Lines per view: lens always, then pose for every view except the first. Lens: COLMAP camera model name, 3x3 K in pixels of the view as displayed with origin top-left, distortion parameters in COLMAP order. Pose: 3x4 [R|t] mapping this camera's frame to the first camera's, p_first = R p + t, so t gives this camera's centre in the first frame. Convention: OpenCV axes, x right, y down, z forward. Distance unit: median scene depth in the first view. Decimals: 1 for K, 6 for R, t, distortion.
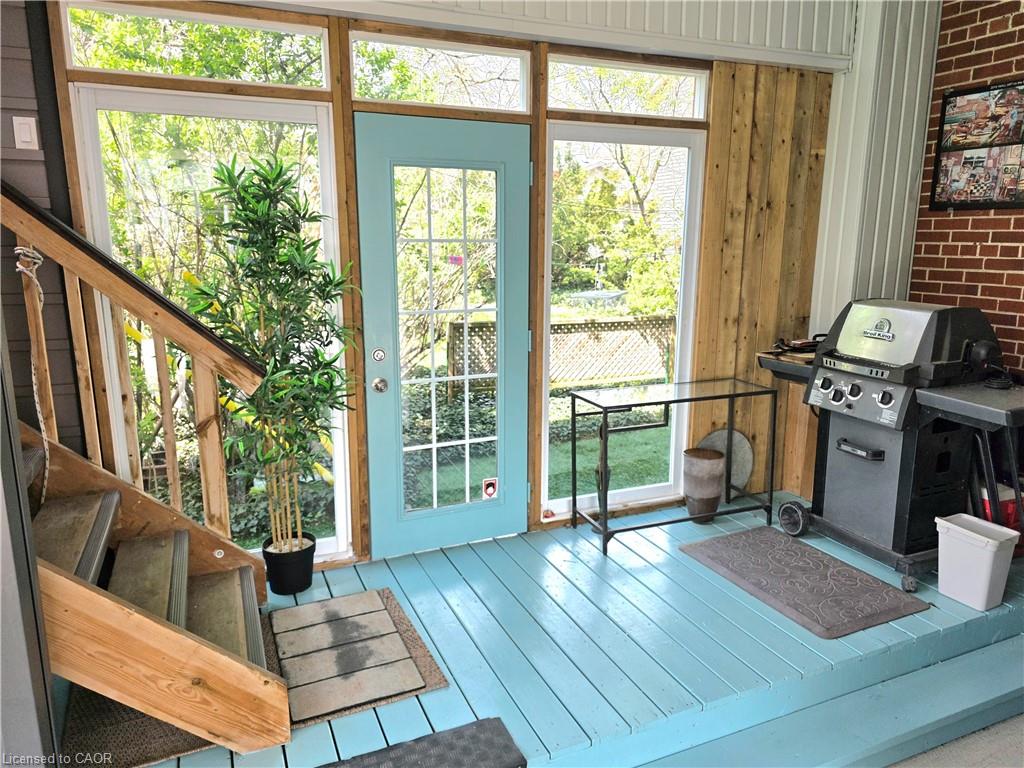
lens RADIAL K [[710.4, 0, 527.4], [0, 710.4, 382.9], [0, 0, 1]] dist [0.002452, -0.127624]
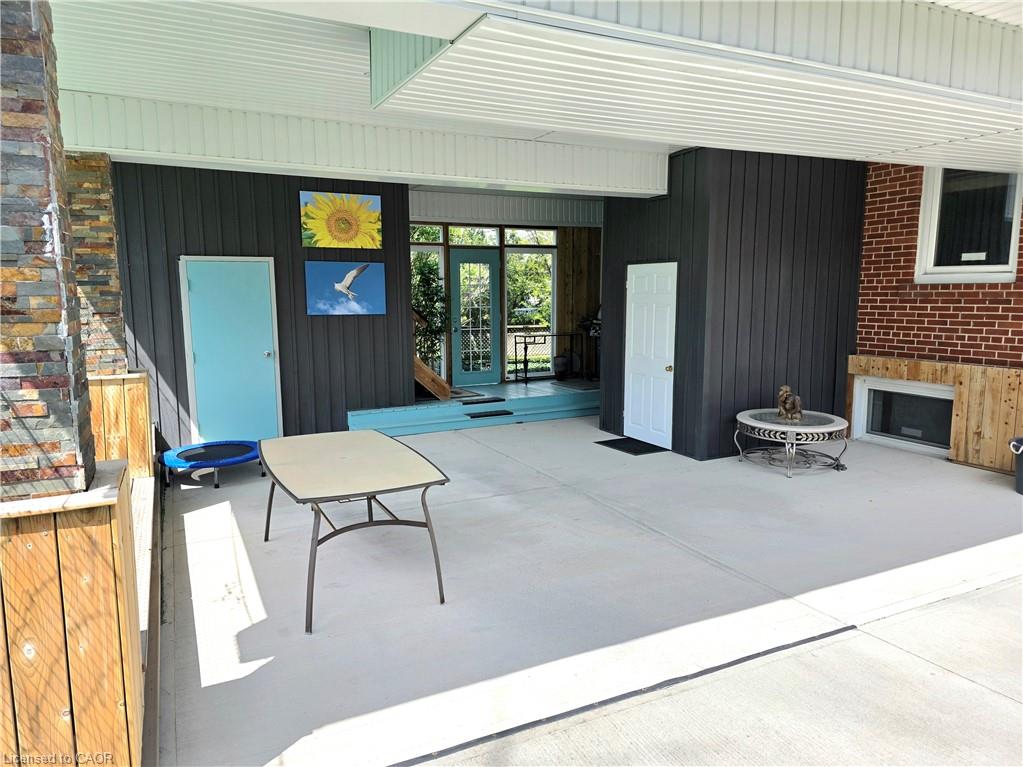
lens RADIAL K [[676.3, 0, 511.5], [0, 676.3, 383.5], [0, 0, 1]] dist [0.089827, -0.109453]
pose [[0.998598, -0.020208, 0.048926, -0.096535], [0.023589, 0.997300, -0.069542, 0.417731], [-0.047389, 0.070599, 0.996378, -1.852922]]
